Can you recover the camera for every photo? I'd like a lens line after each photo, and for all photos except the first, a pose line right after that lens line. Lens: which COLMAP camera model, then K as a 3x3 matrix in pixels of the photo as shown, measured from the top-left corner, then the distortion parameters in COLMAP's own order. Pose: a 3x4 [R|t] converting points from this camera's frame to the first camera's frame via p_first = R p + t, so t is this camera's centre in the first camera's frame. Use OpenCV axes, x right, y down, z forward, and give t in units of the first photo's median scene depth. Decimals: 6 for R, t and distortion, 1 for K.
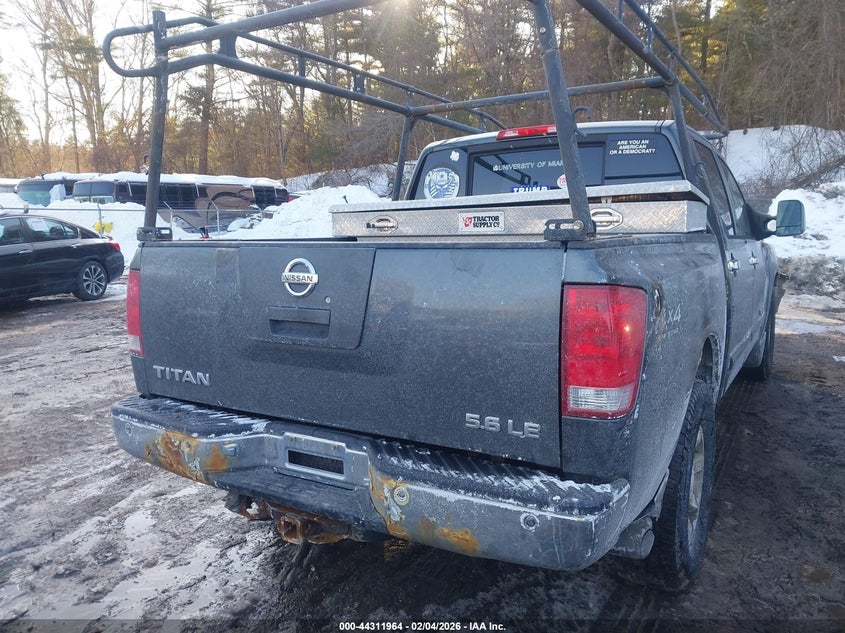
lens RADIAL K [[655.0, 0, 427.9], [0, 655.0, 315.5], [0, 0, 1]] dist [0.064160, -0.104897]
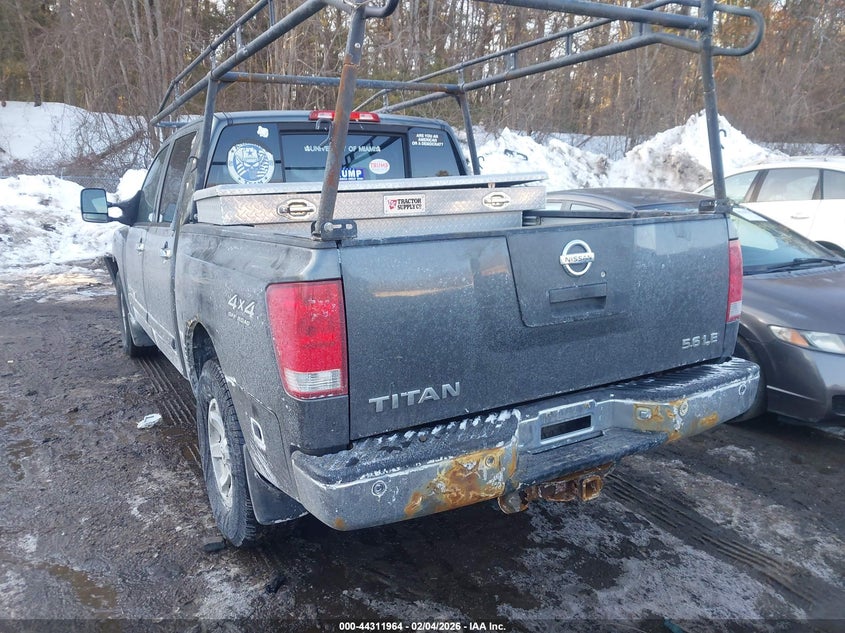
lens RADIAL K [[655.0, 0, 427.9], [0, 655.0, 315.5], [0, 0, 1]] dist [0.064160, -0.104897]
pose [[0.479659, -0.162969, 0.862188, -1.094458], [0.134673, 0.984632, 0.111191, -0.102606], [-0.867058, 0.062780, 0.494235, 0.596596]]
